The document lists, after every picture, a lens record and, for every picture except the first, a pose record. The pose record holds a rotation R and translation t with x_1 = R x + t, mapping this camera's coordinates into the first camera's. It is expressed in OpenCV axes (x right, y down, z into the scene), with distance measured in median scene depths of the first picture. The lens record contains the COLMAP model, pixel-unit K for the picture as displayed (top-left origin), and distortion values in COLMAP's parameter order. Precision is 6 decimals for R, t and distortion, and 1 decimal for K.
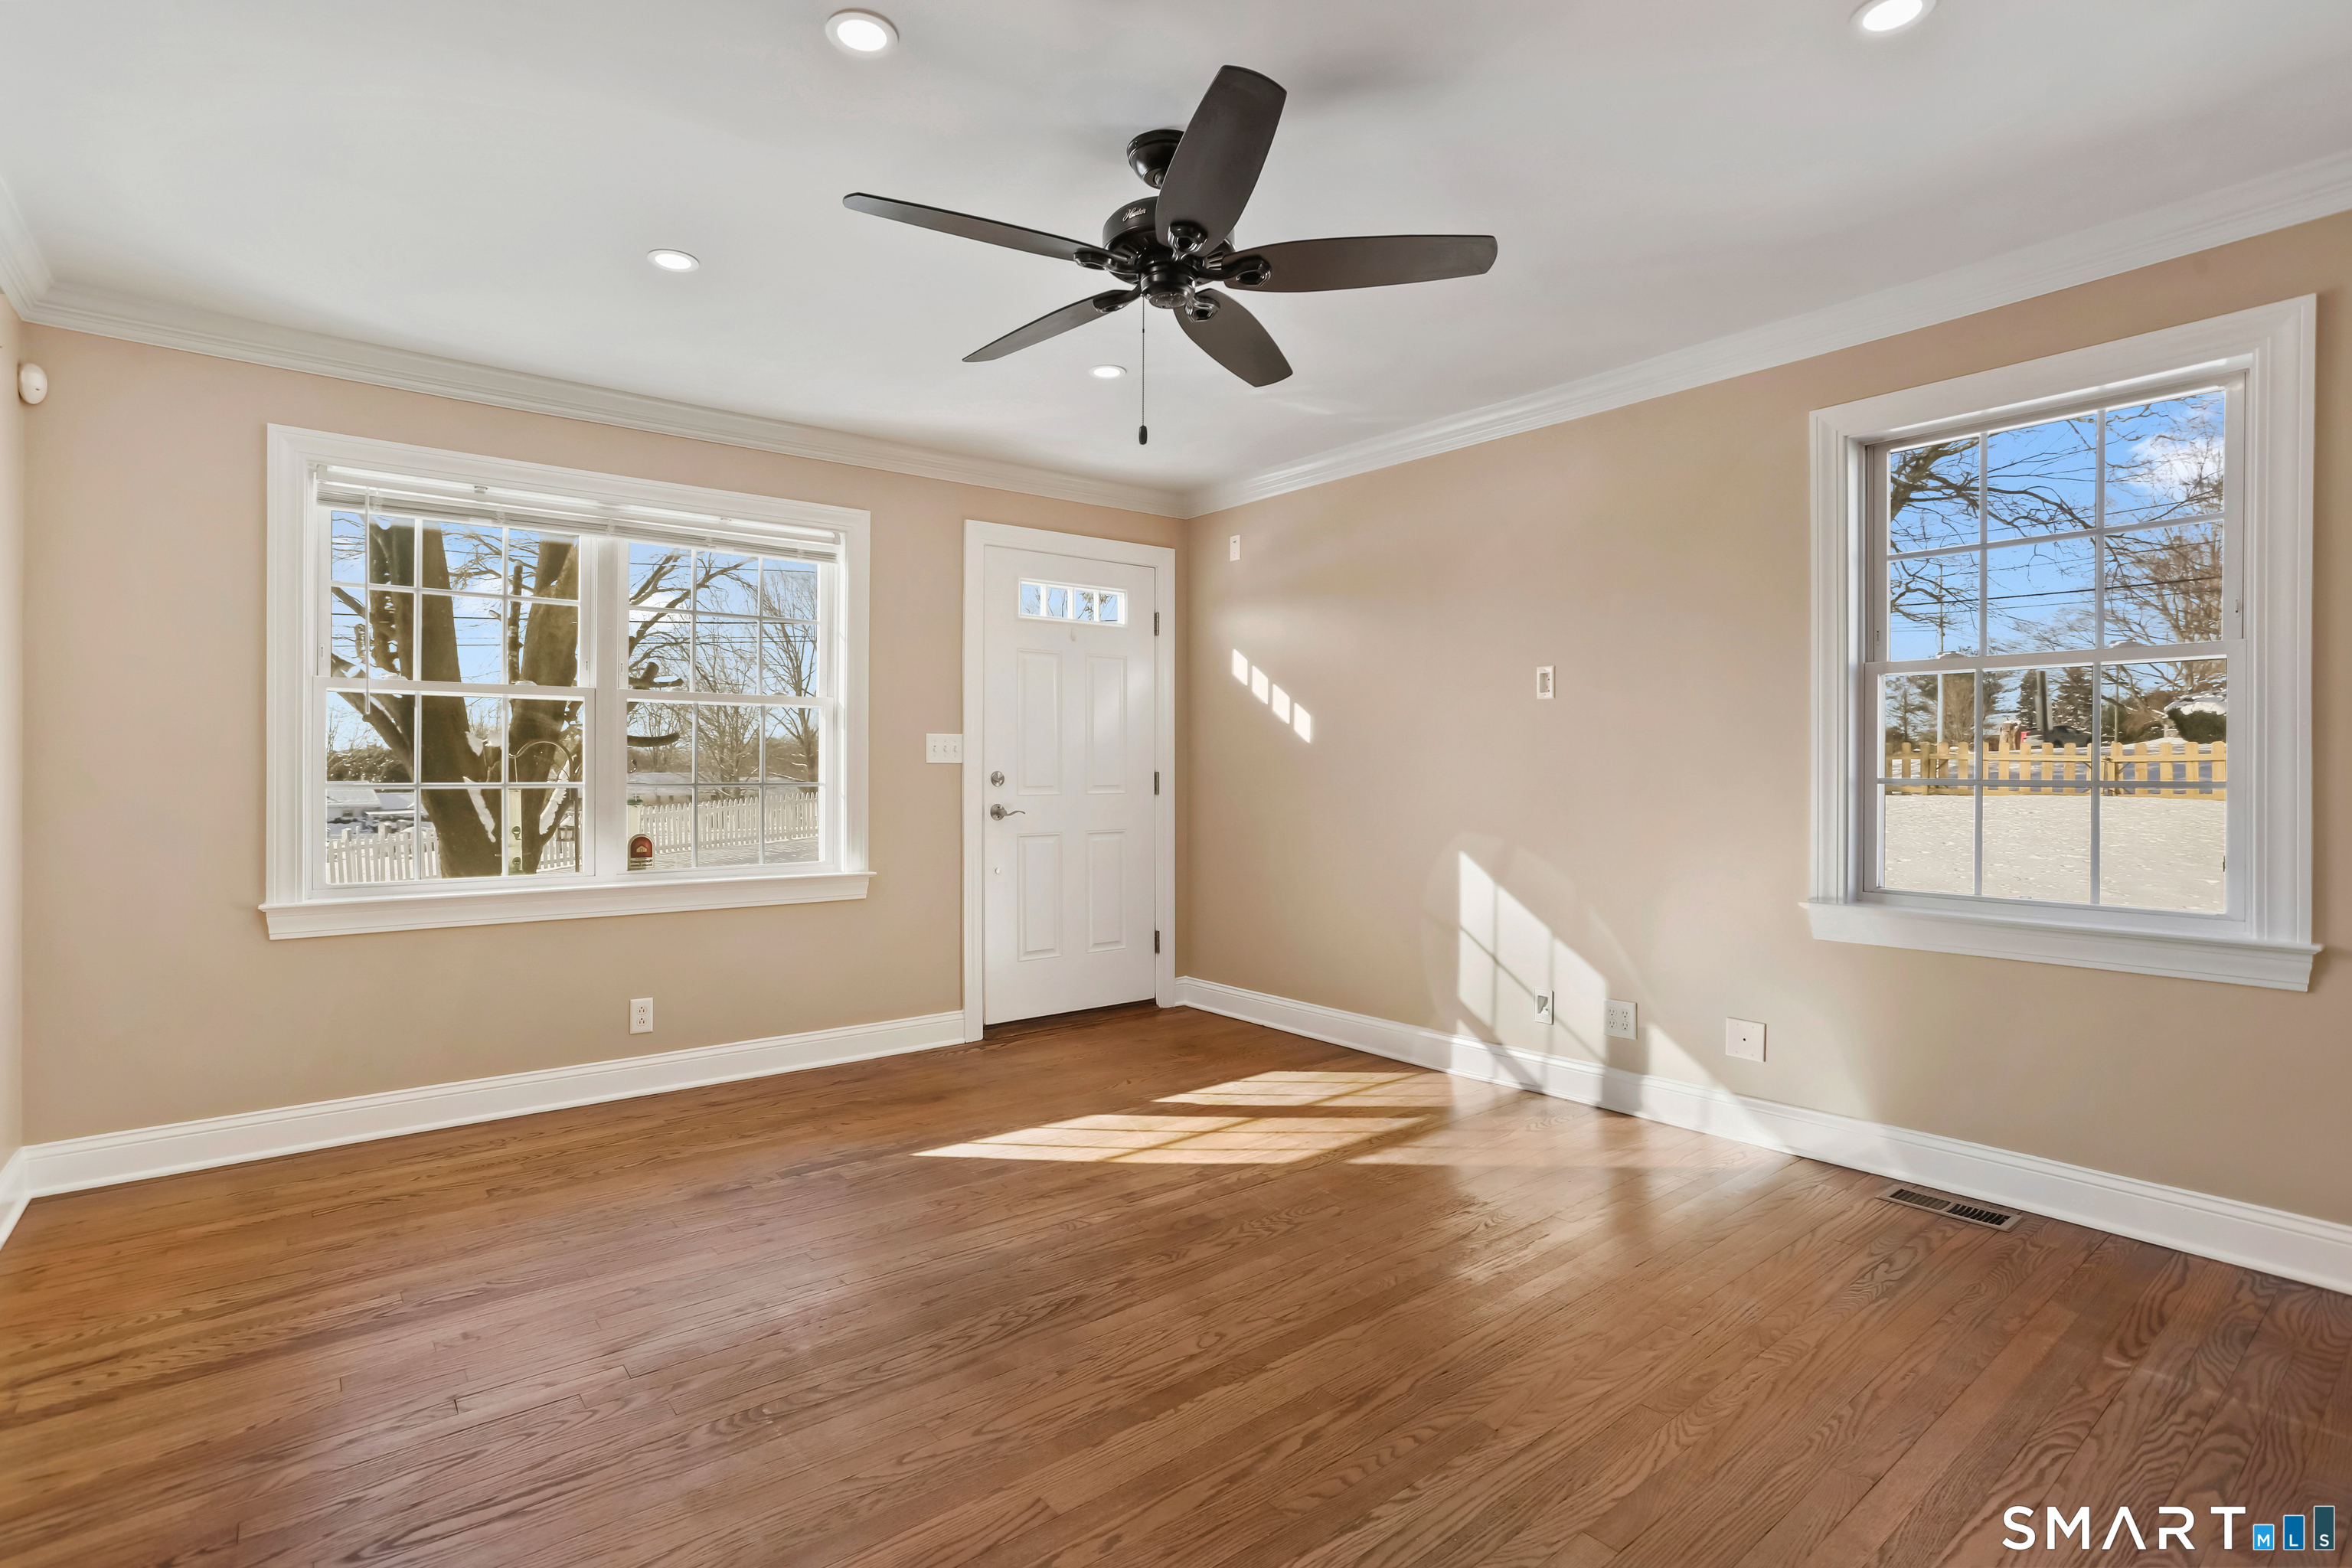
lens RADIAL K [[1141.2, 0, 1165.0], [0, 1141.2, 774.6], [0, 0, 1]] dist [-0.046501, 0.028336]
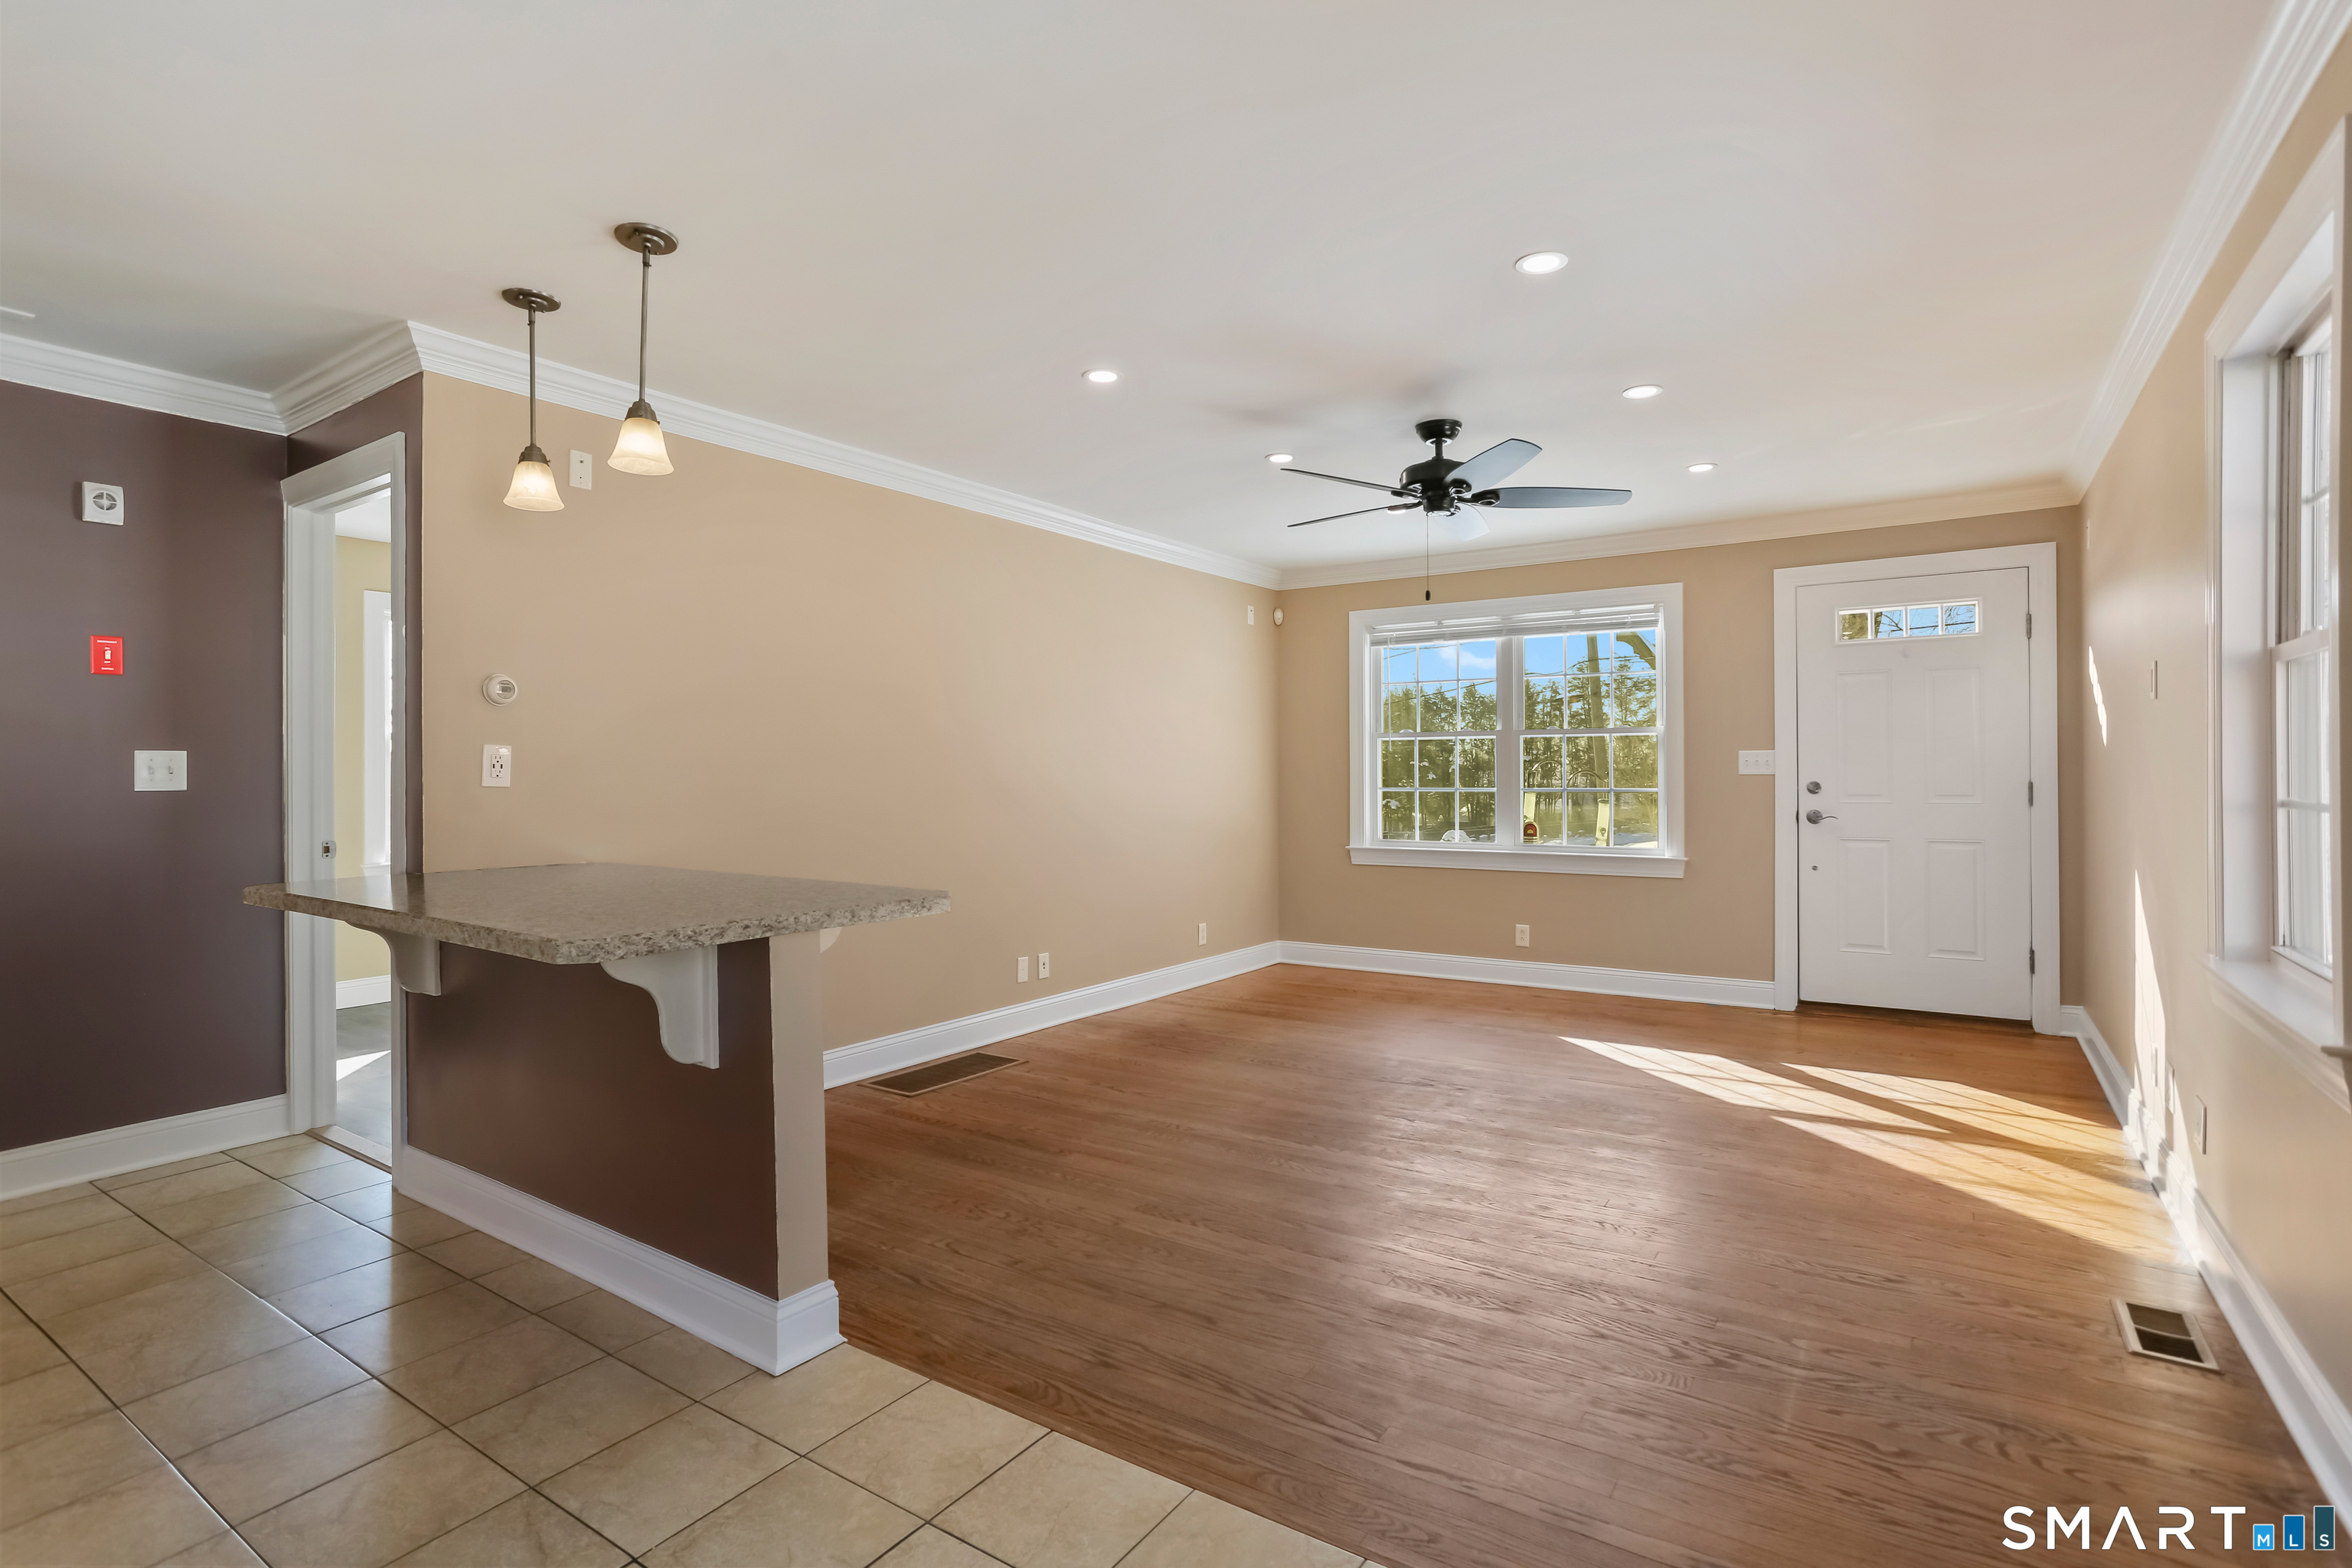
lens RADIAL K [[1141.2, 0, 1170.3], [0, 1141.2, 774.8], [0, 0, 1]] dist [-0.046501, 0.028336]
pose [[0.298215, -0.001187, -0.954498, 0.912020], [0.001808, 0.999998, -0.000678, -0.011813], [0.954497, -0.001523, 0.298216, 0.053170]]
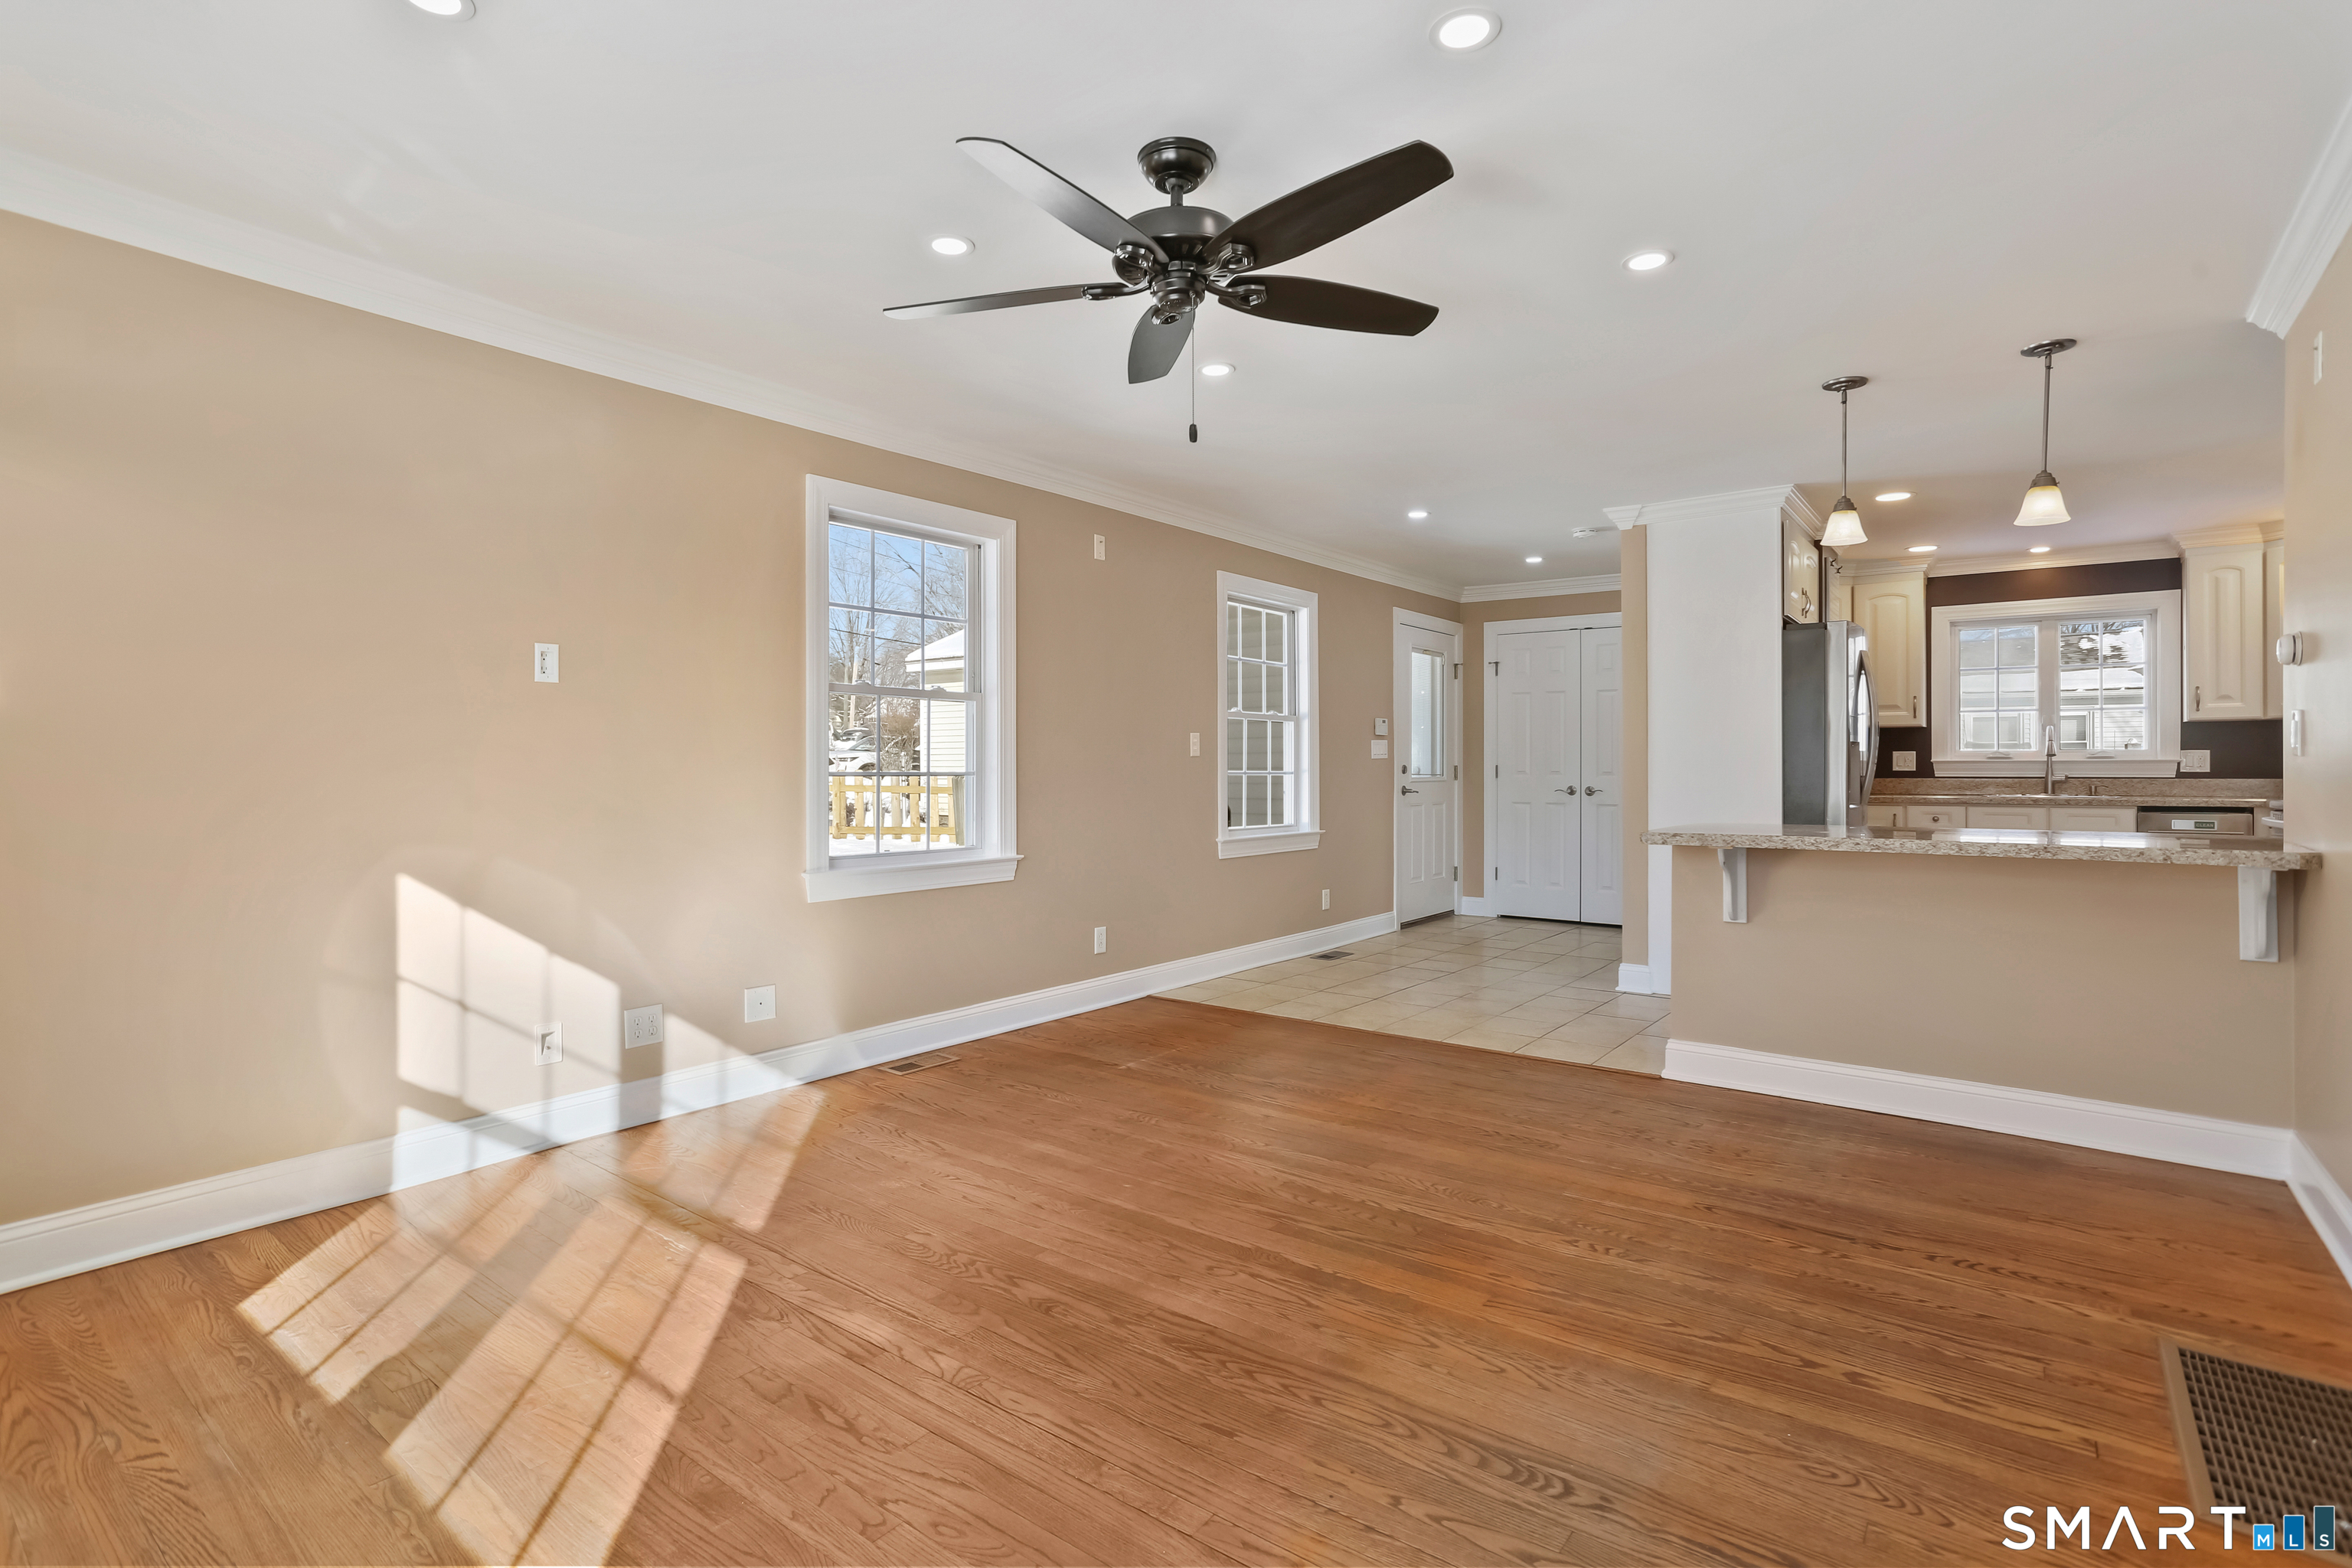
lens RADIAL K [[1141.2, 0, 1166.1], [0, 1141.2, 767.9], [0, 0, 1]] dist [-0.046501, 0.028336]
pose [[-0.237146, -0.001292, 0.971473, -0.588791], [0.004176, 0.999989, 0.002349, -0.001456], [-0.971465, 0.004614, -0.237137, 0.746326]]
